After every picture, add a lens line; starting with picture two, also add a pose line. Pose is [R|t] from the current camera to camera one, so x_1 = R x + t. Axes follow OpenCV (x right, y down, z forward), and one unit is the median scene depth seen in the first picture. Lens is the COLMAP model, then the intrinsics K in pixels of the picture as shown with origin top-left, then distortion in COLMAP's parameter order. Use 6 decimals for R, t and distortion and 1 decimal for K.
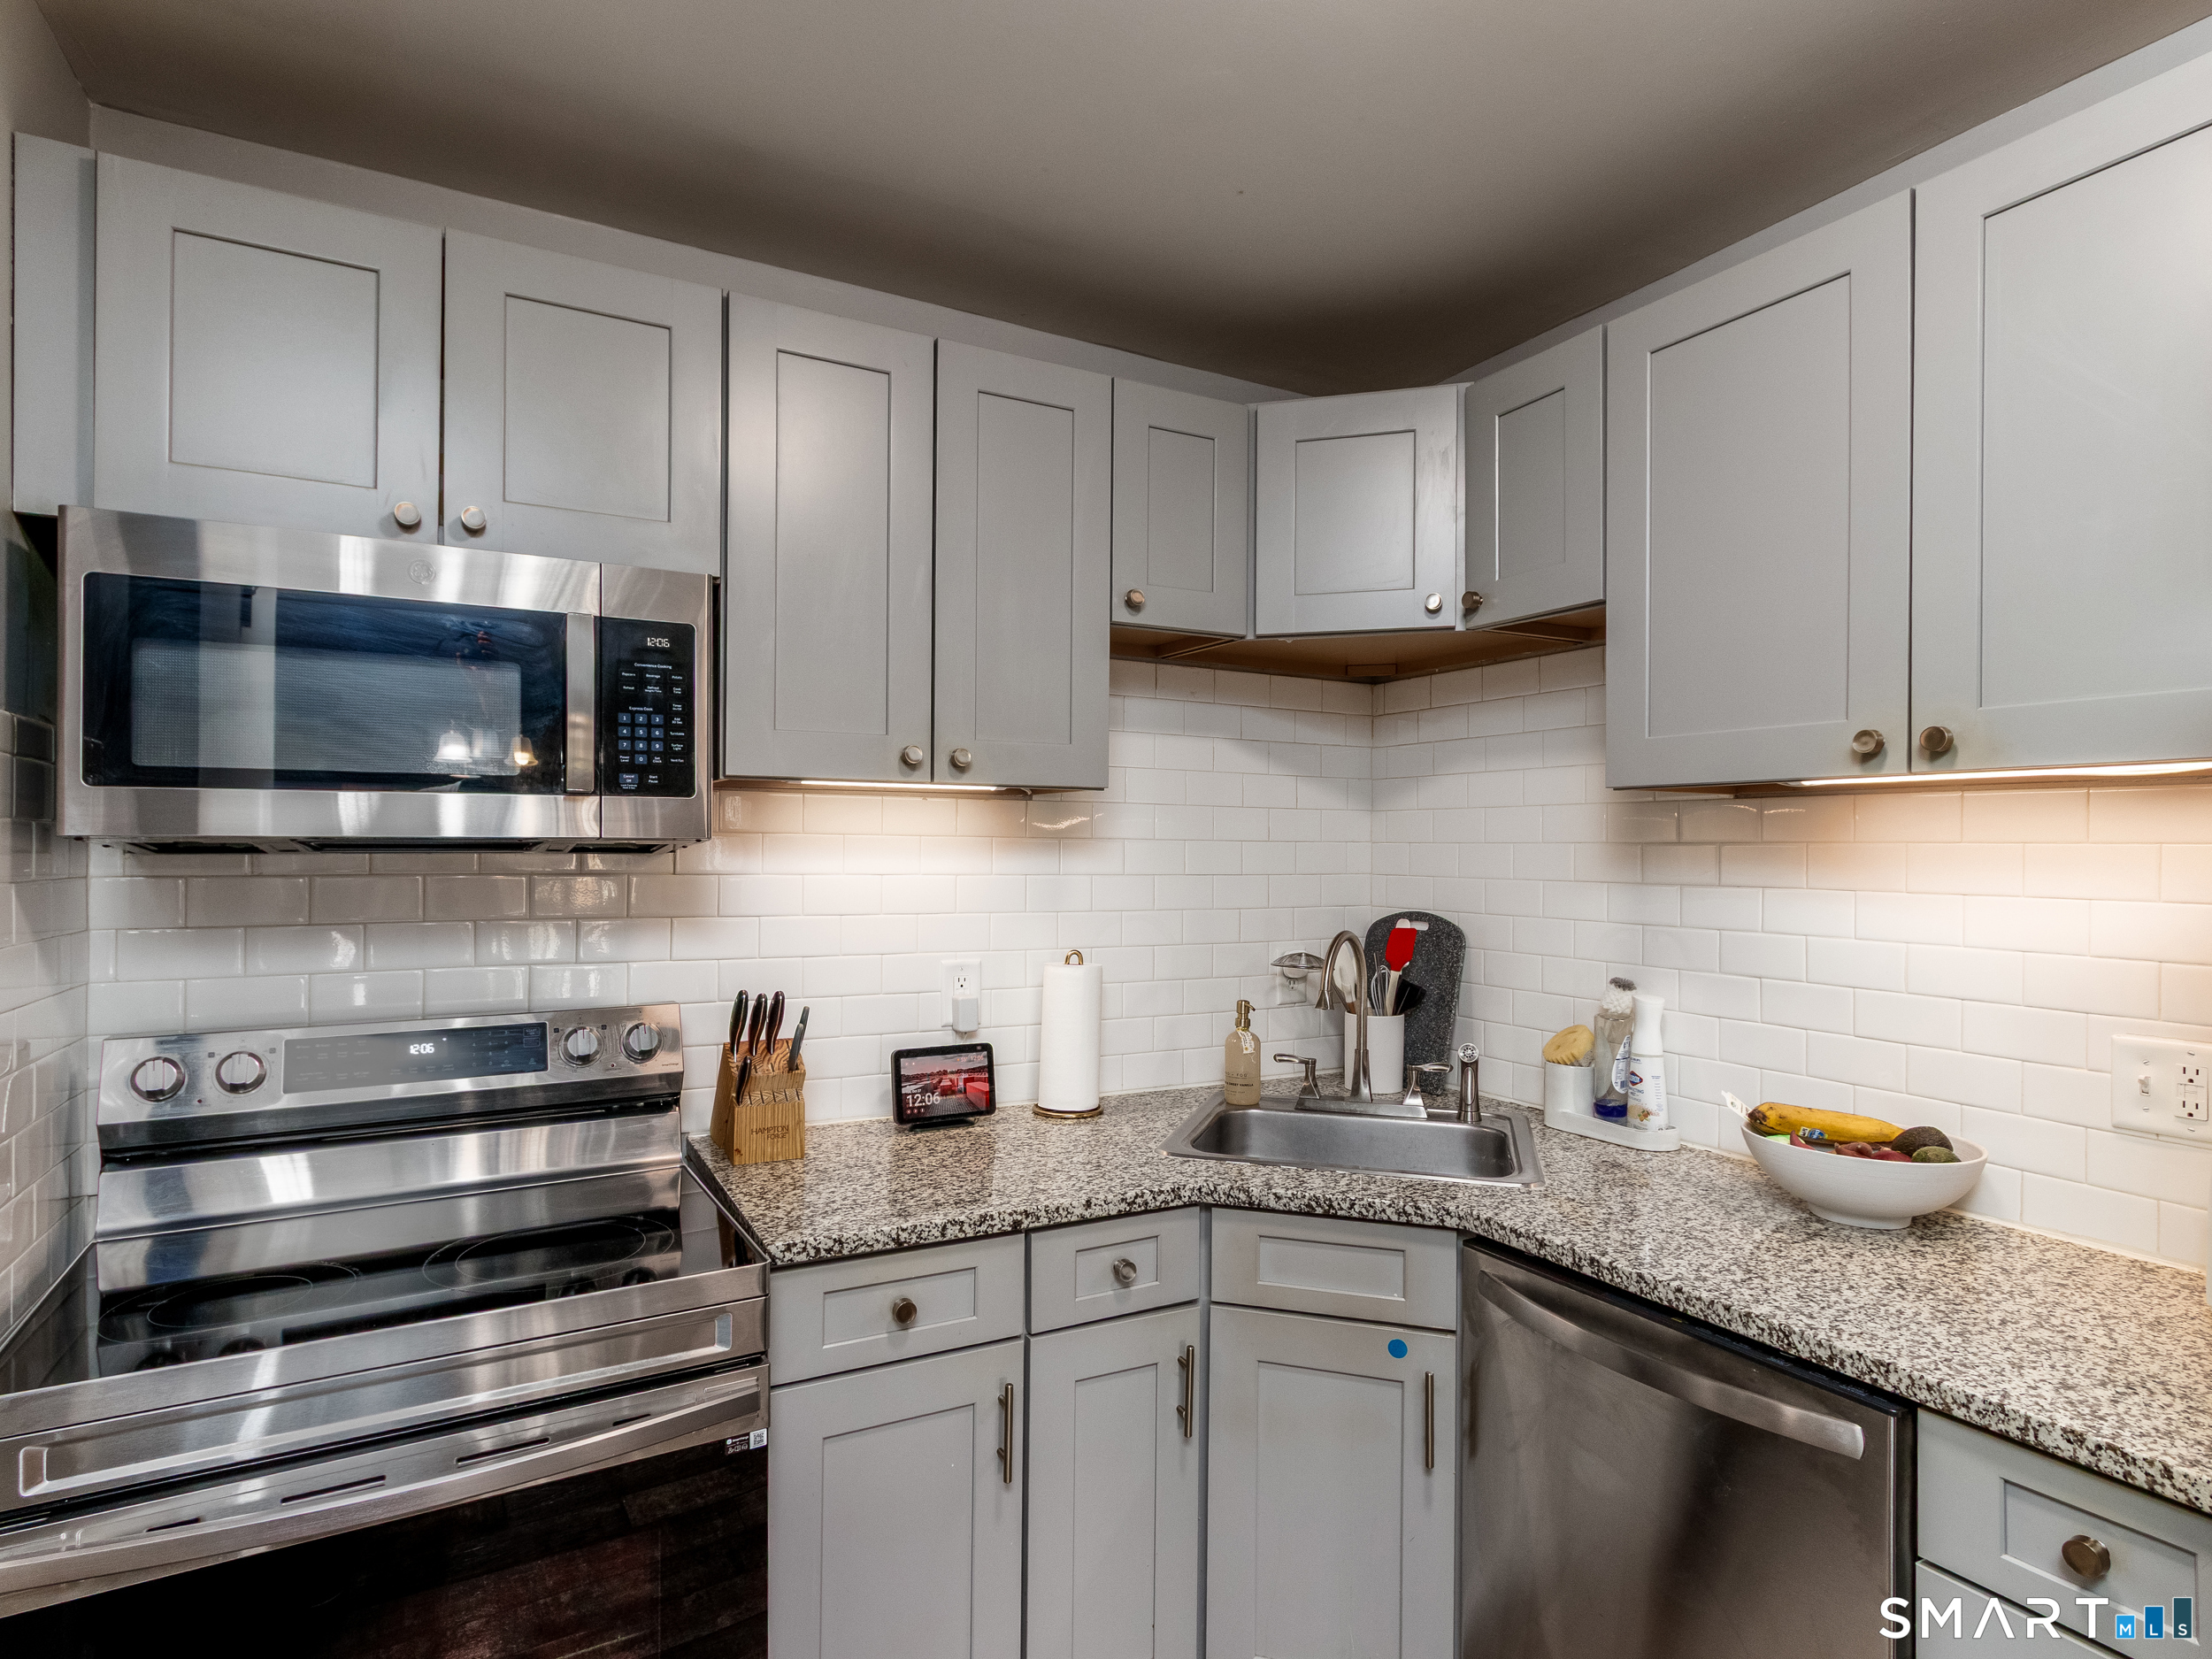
lens RADIAL K [[1163.6, 0, 1110.2], [0, 1163.6, 842.5], [0, 0, 1]] dist [-0.000231, -0.001377]
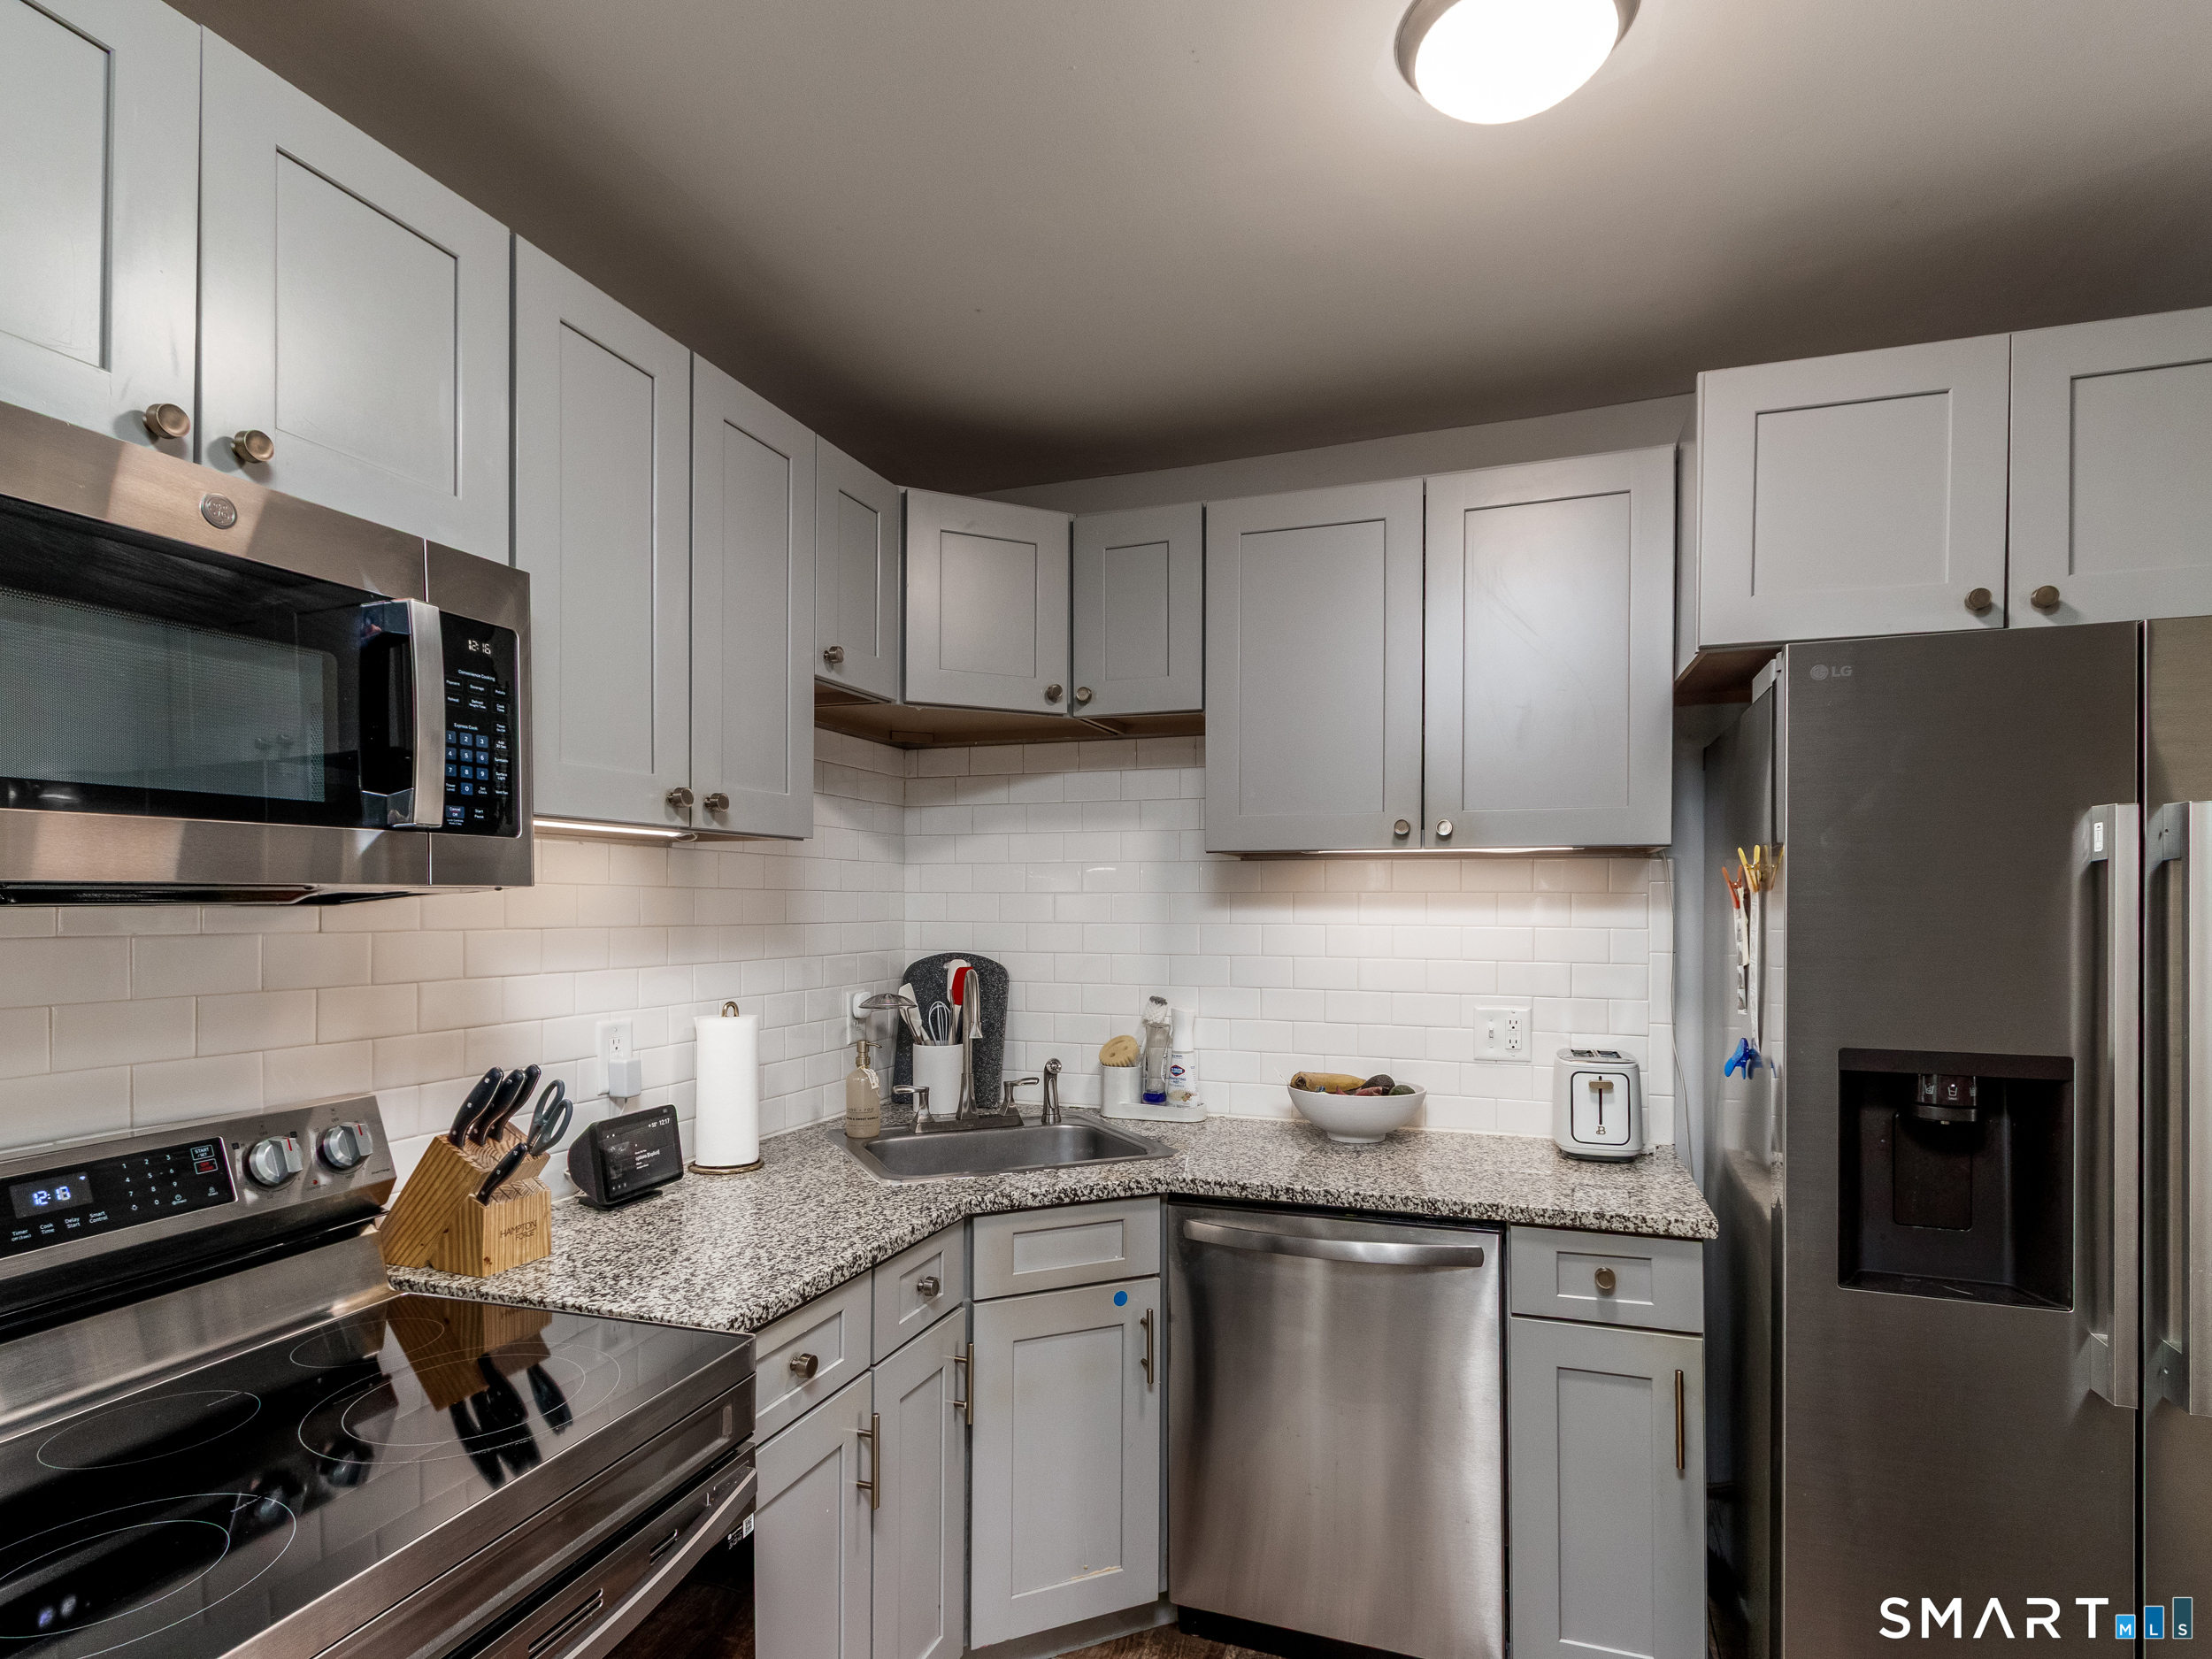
lens RADIAL K [[1143.5, 0, 1098.2], [0, 1143.5, 901.1], [0, 0, 1]] dist [0.001818, 0.000464]
pose [[0.751622, -0.004498, 0.659578, -0.567619], [0.000022, 0.999977, 0.006794, 0.001590], [-0.659594, -0.005092, 0.751605, 0.099185]]
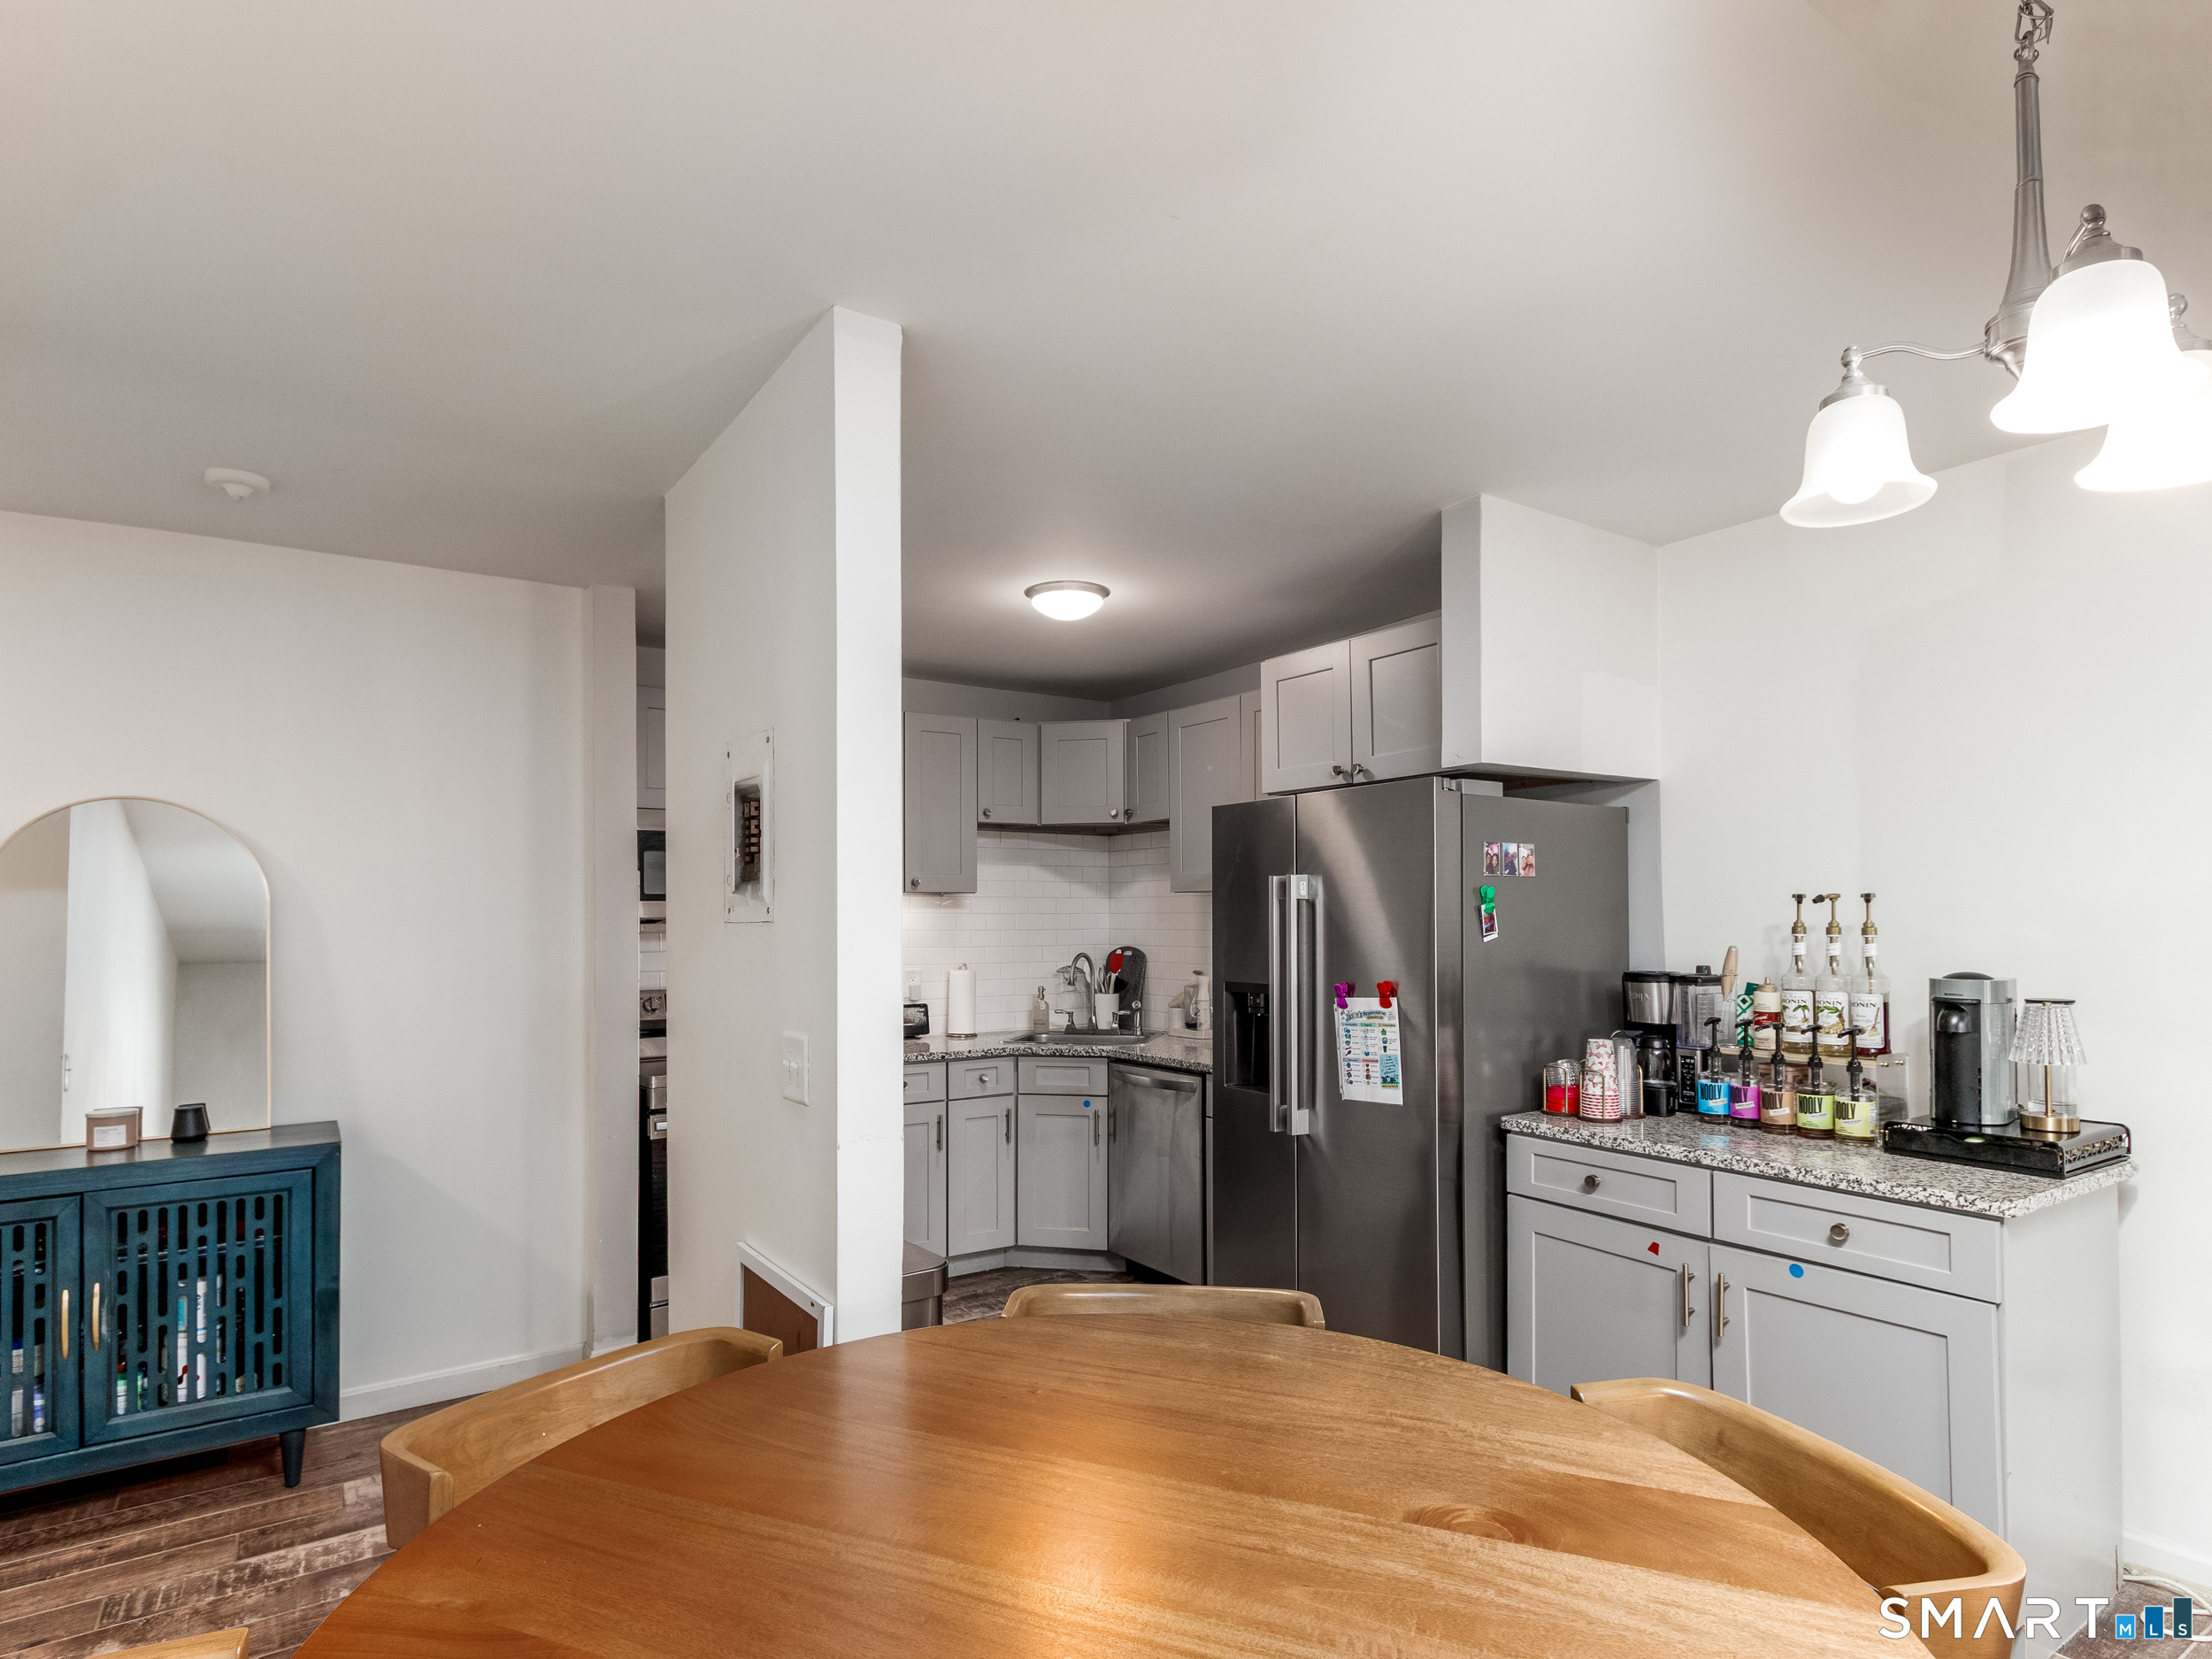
lens RADIAL K [[1143.5, 0, 1098.2], [0, 1143.5, 901.1], [0, 0, 1]] dist [0.001818, 0.000464]
pose [[0.996167, -0.011347, 0.086738, 0.050008], [0.011977, 0.999905, -0.006749, -0.013158], [-0.086654, 0.007762, 0.996208, -1.602224]]
